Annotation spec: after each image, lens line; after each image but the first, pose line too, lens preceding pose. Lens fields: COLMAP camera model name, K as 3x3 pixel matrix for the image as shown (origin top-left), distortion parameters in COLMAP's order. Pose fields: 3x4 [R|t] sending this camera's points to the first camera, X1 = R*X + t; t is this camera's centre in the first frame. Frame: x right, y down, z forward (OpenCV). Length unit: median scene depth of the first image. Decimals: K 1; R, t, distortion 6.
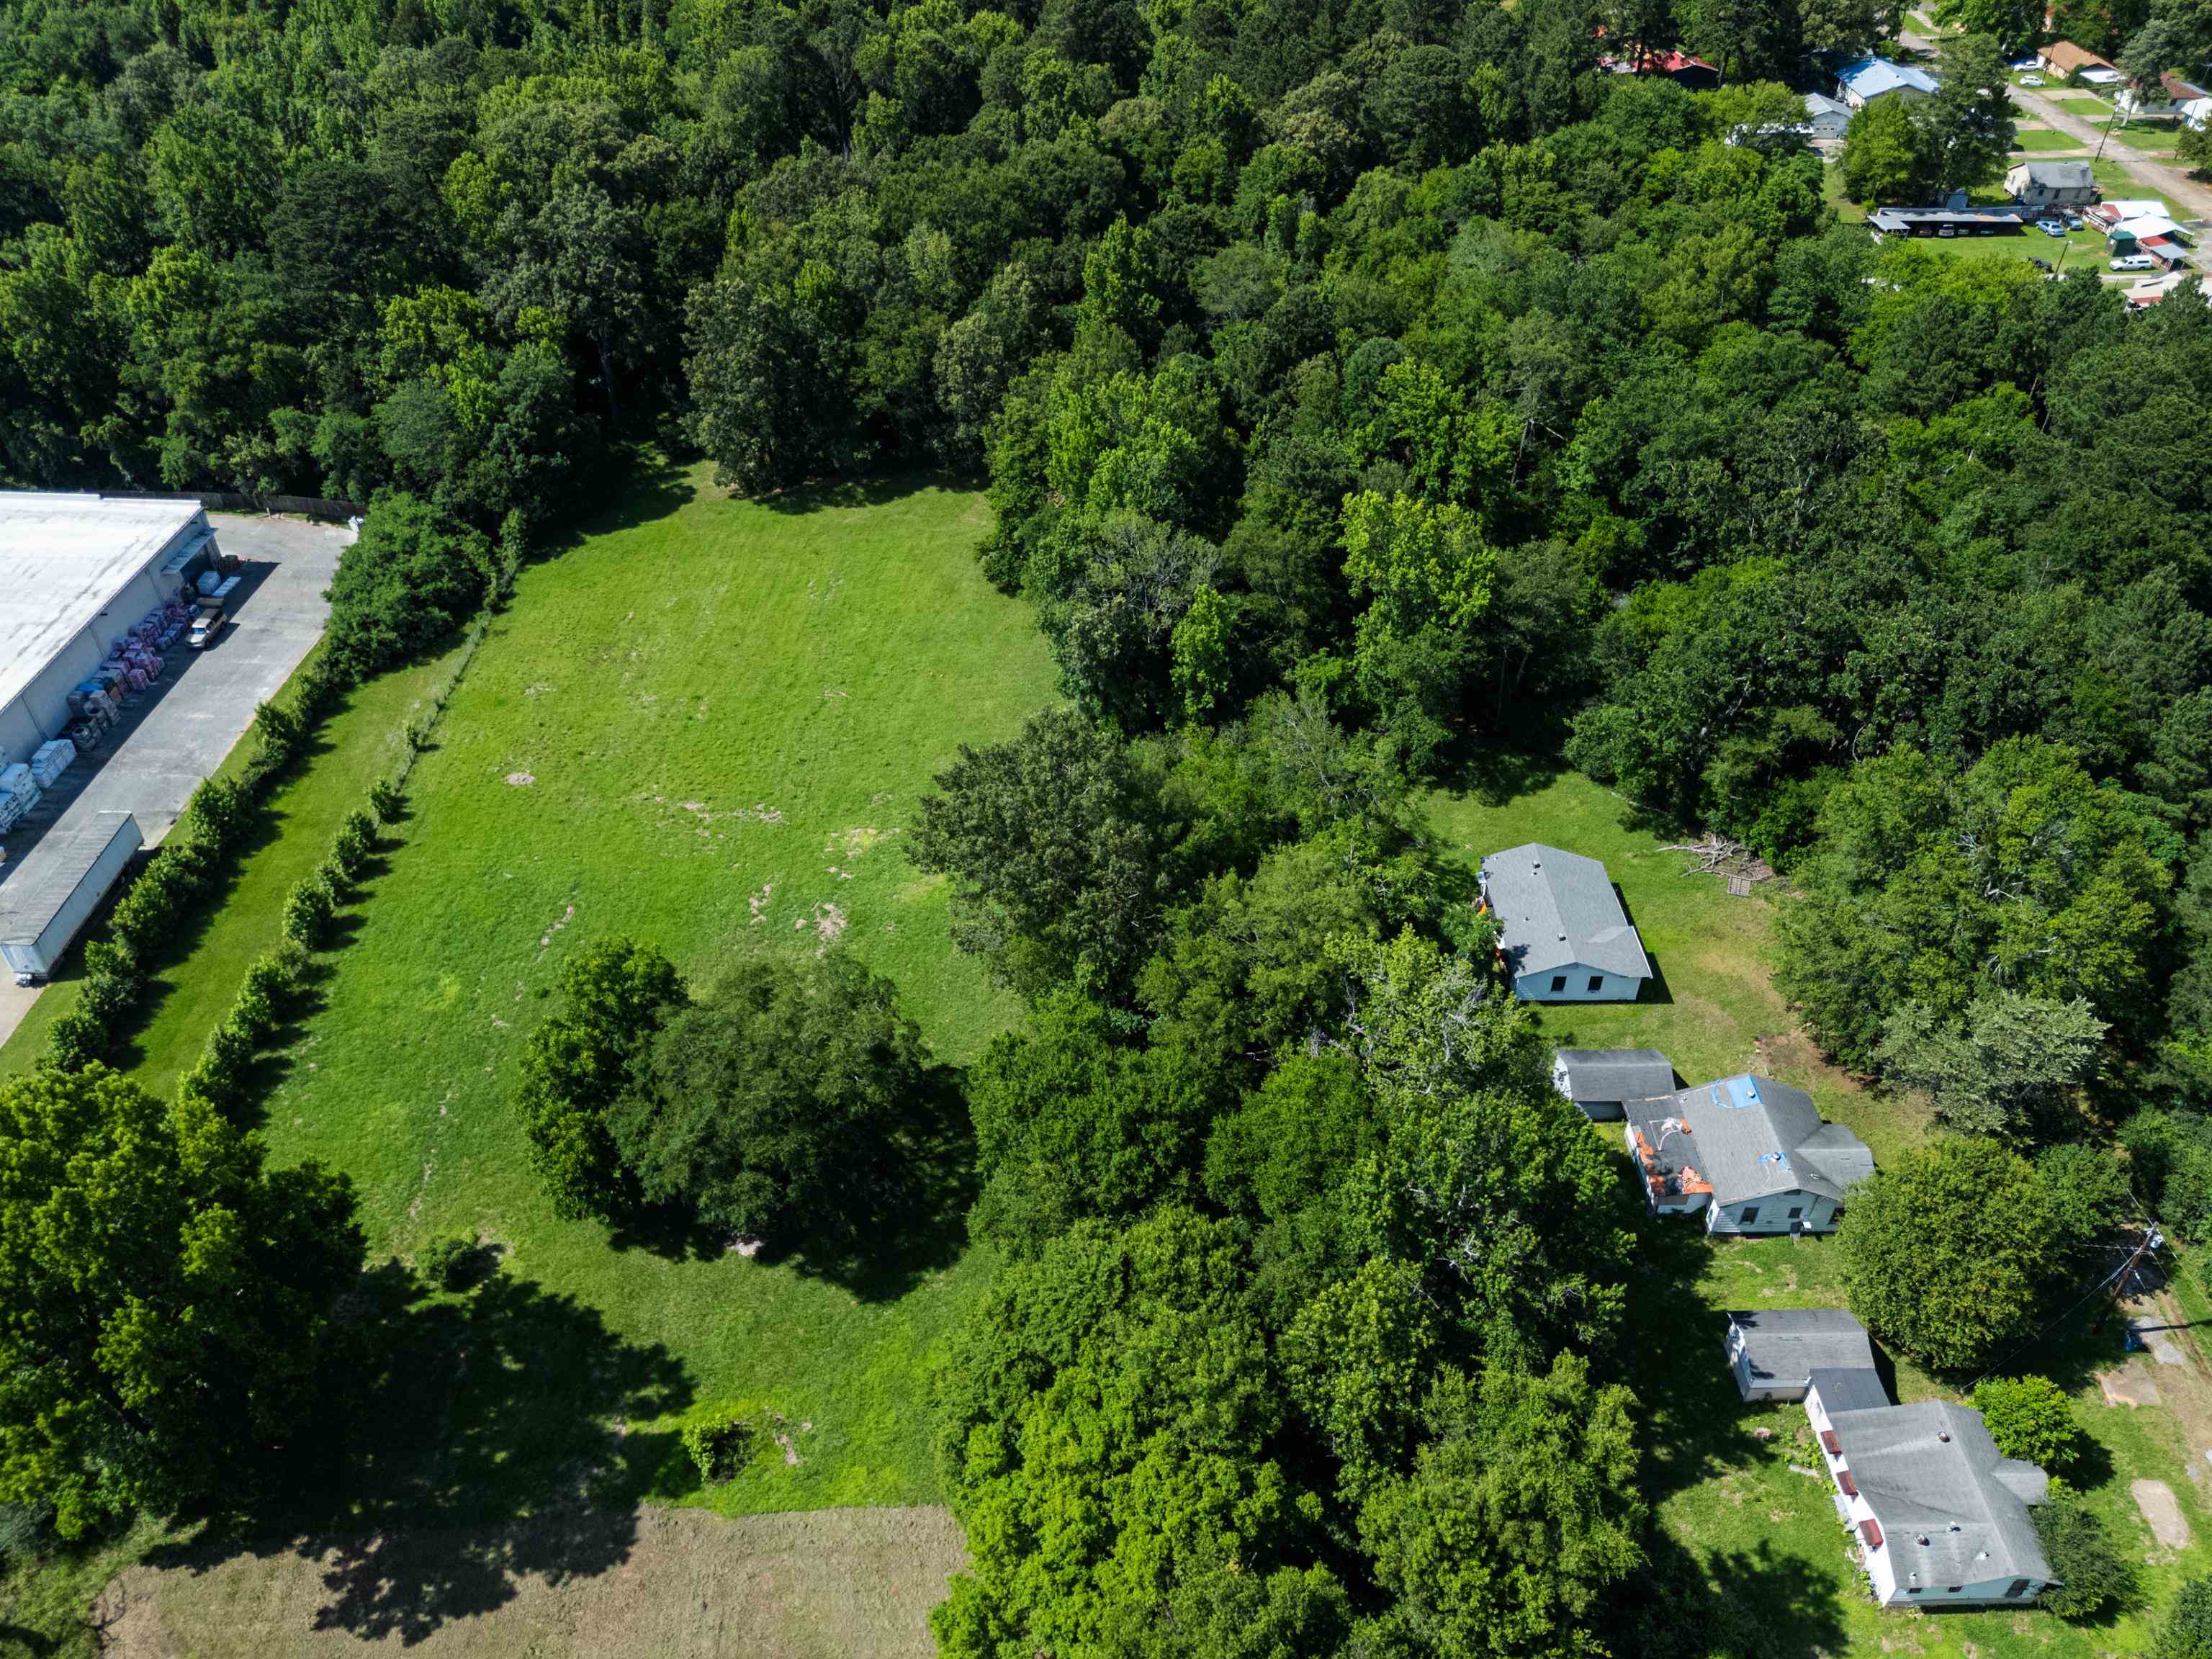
lens RADIAL K [[1588.9, 0, 1101.1], [0, 1588.9, 807.5], [0, 0, 1]] dist [0.054665, -0.028869]
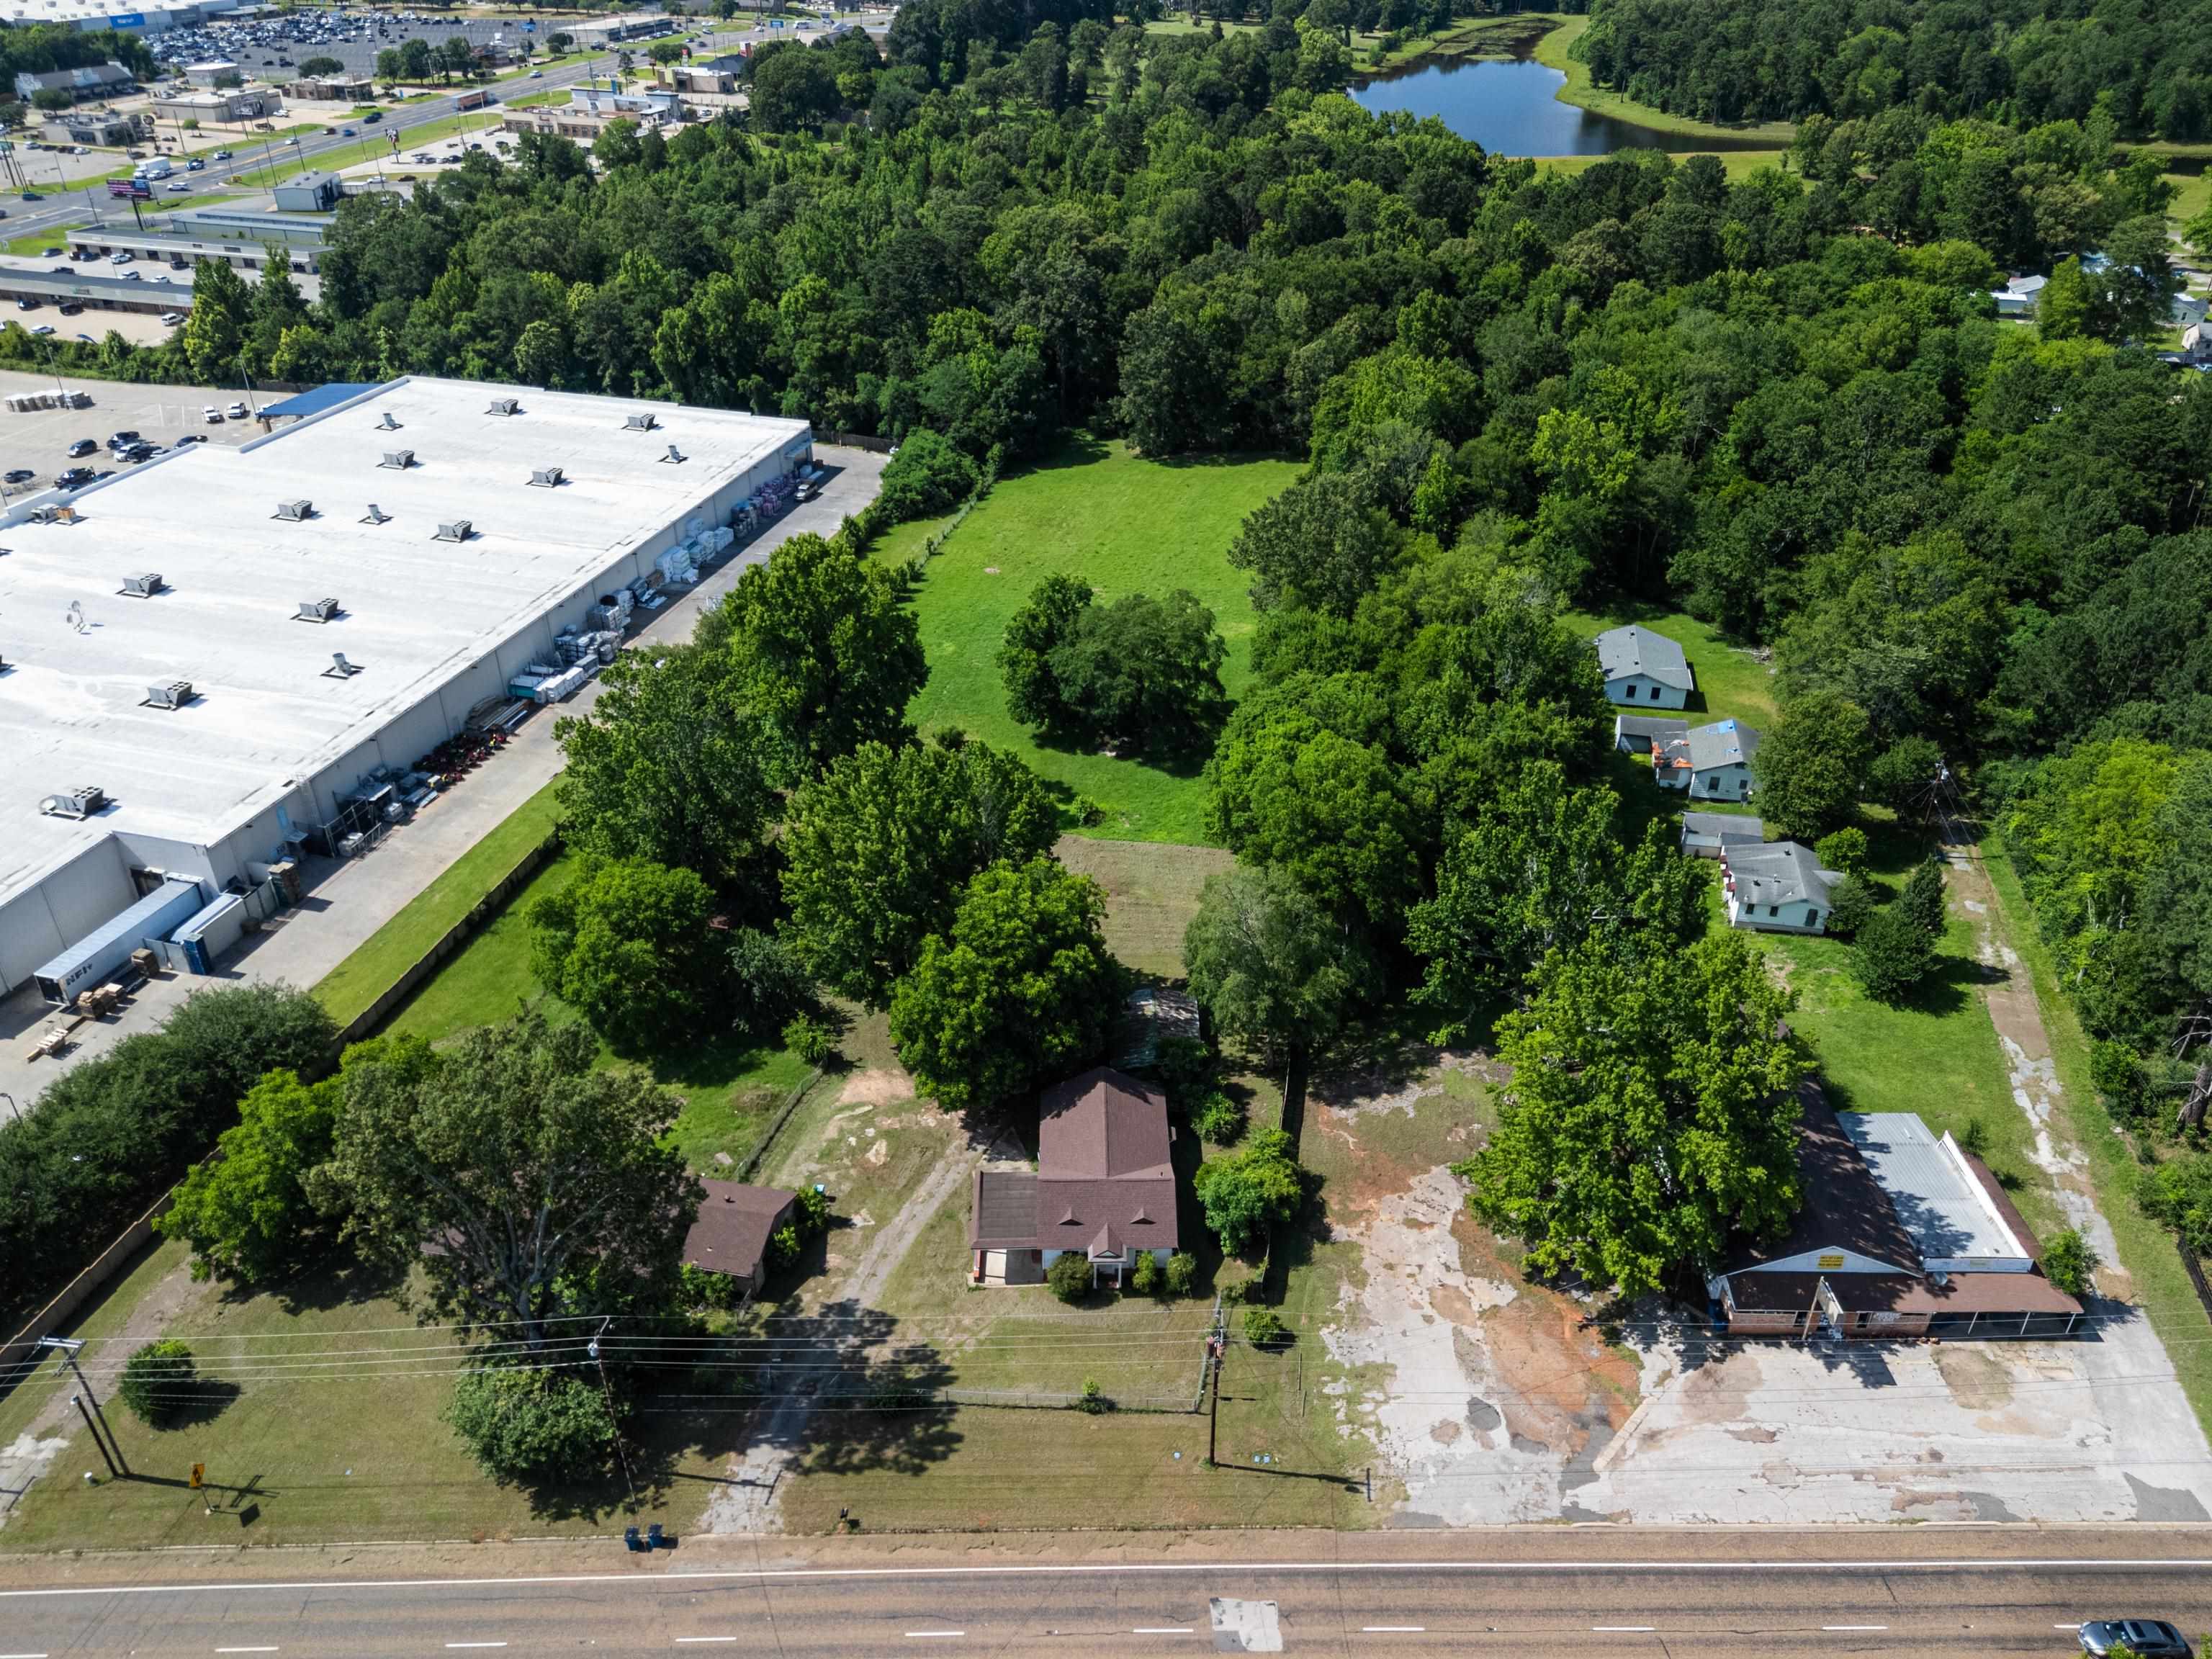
lens RADIAL K [[1546.7, 0, 1119.3], [0, 1546.7, 827.9], [0, 0, 1]] dist [0.063160, -0.040055]
pose [[0.974870, 0.119030, -0.188311, 0.066398], [-0.140824, 0.984247, -0.106898, 0.312342], [0.172621, 0.130730, 0.976274, -0.366755]]
